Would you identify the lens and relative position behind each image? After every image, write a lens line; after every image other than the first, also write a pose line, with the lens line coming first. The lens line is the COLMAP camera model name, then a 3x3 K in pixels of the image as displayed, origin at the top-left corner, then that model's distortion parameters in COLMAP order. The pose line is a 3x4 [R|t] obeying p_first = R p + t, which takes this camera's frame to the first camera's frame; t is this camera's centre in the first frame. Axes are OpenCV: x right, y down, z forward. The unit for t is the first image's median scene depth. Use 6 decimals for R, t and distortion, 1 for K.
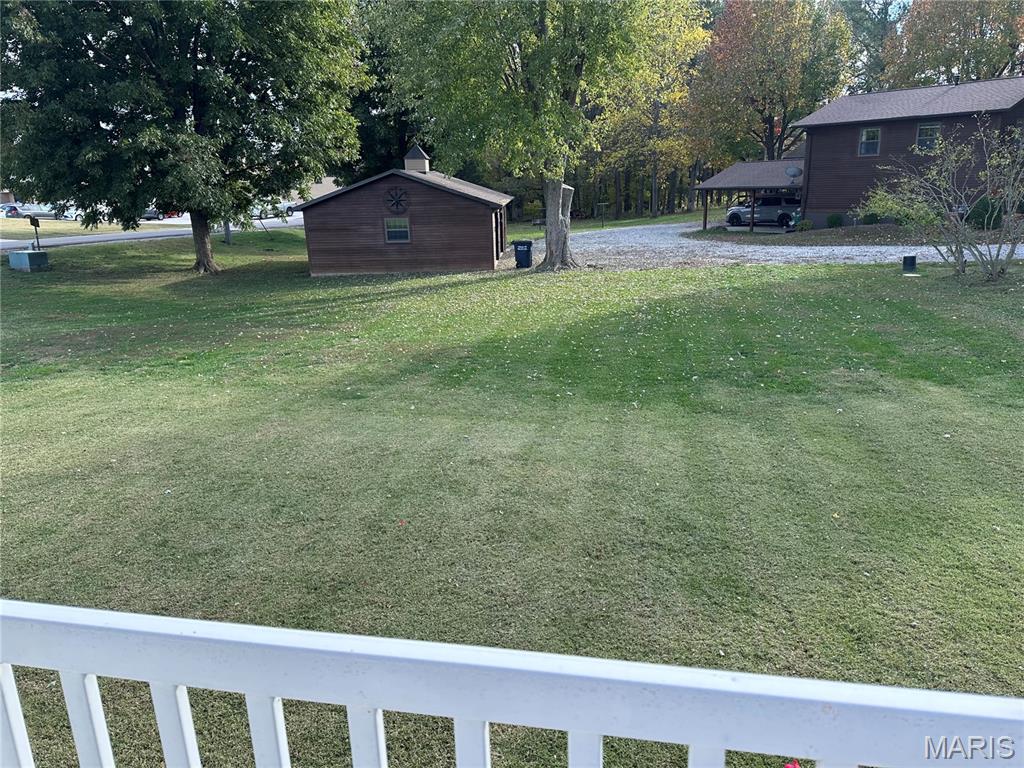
lens RADIAL K [[725.2, 0, 511.8], [0, 725.2, 383.8], [0, 0, 1]] dist [0.005626, -0.000892]
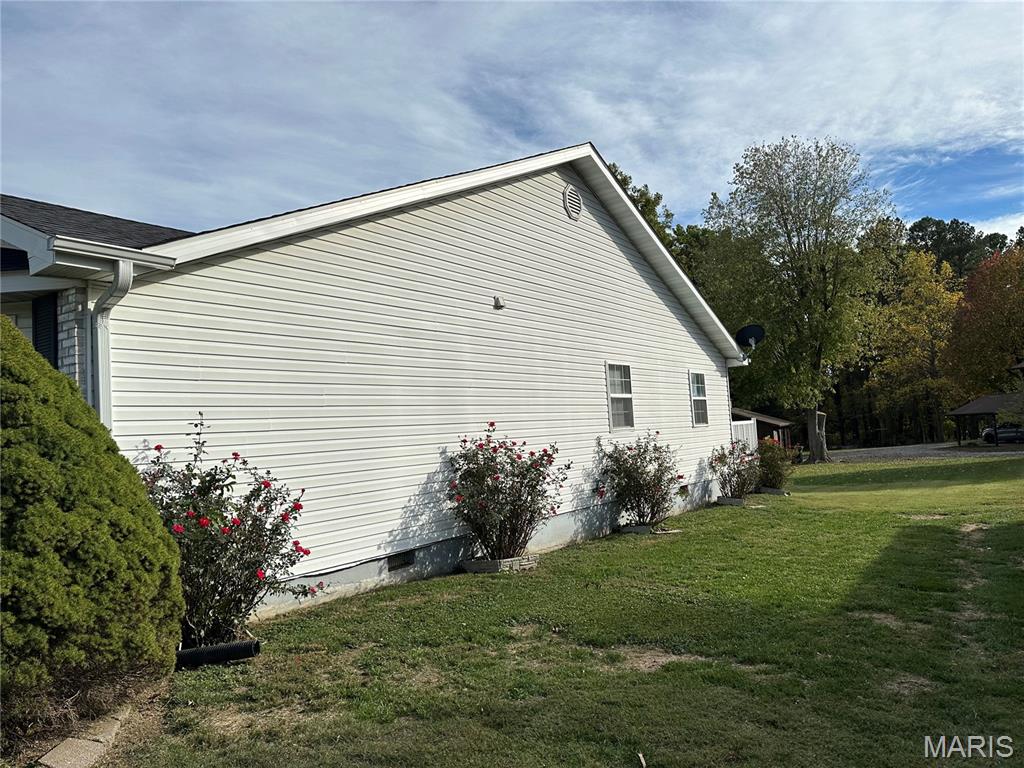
lens RADIAL K [[725.2, 0, 511.2], [0, 725.2, 384.0], [0, 0, 1]] dist [0.005626, -0.000892]
pose [[0.920179, -0.030906, -0.390276, 0.063902], [-0.093980, 0.950293, -0.296835, 0.183907], [0.380051, 0.309820, 0.871535, -0.600096]]
